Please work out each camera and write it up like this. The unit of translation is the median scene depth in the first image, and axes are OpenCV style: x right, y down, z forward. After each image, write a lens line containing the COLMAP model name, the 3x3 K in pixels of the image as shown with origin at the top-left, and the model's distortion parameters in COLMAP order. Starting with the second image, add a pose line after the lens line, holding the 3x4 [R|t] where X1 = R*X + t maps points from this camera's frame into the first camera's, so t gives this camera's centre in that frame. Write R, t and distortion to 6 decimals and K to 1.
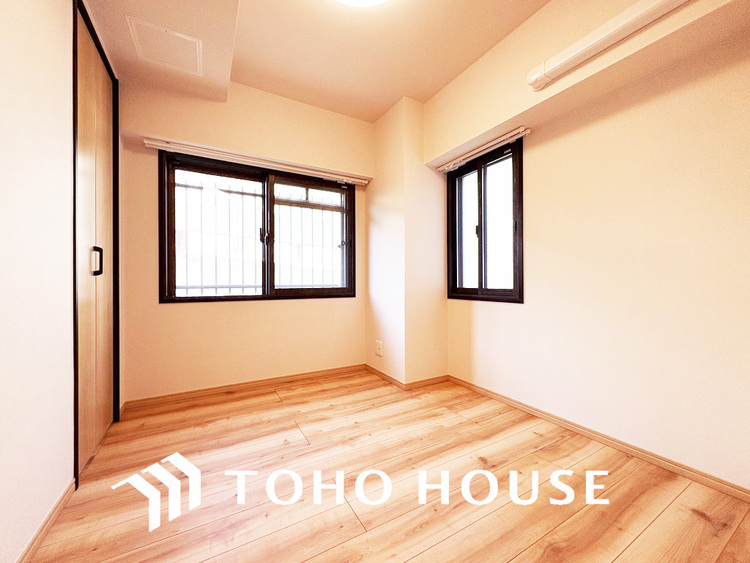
lens RADIAL K [[298.3, 0, 375.0], [0, 298.3, 281.5], [0, 0, 1]] dist [0.000009, 0.000151]
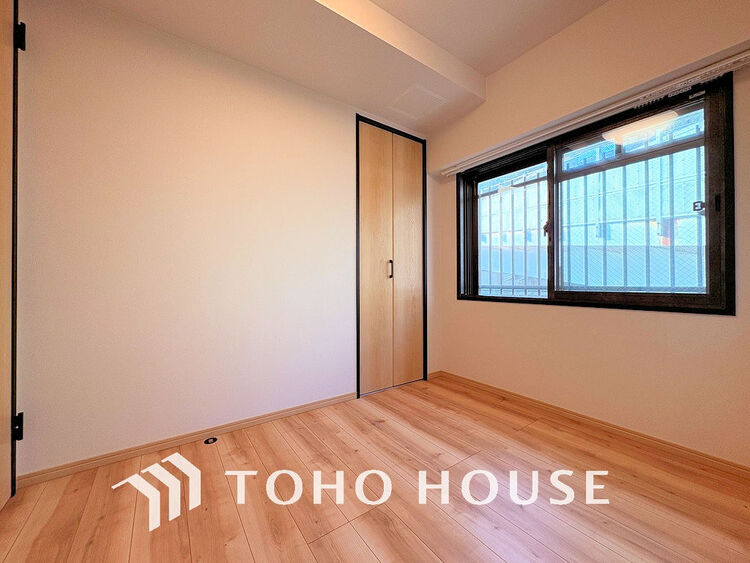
lens RADIAL K [[298.3, 0, 375.0], [0, 298.3, 281.5], [0, 0, 1]] dist [0.000009, 0.000151]
pose [[0.102001, -0.000181, -0.994784, 0.414422], [0.000613, 1.000000, -0.000119, -0.001505], [0.994784, -0.000598, 0.102001, 0.489250]]
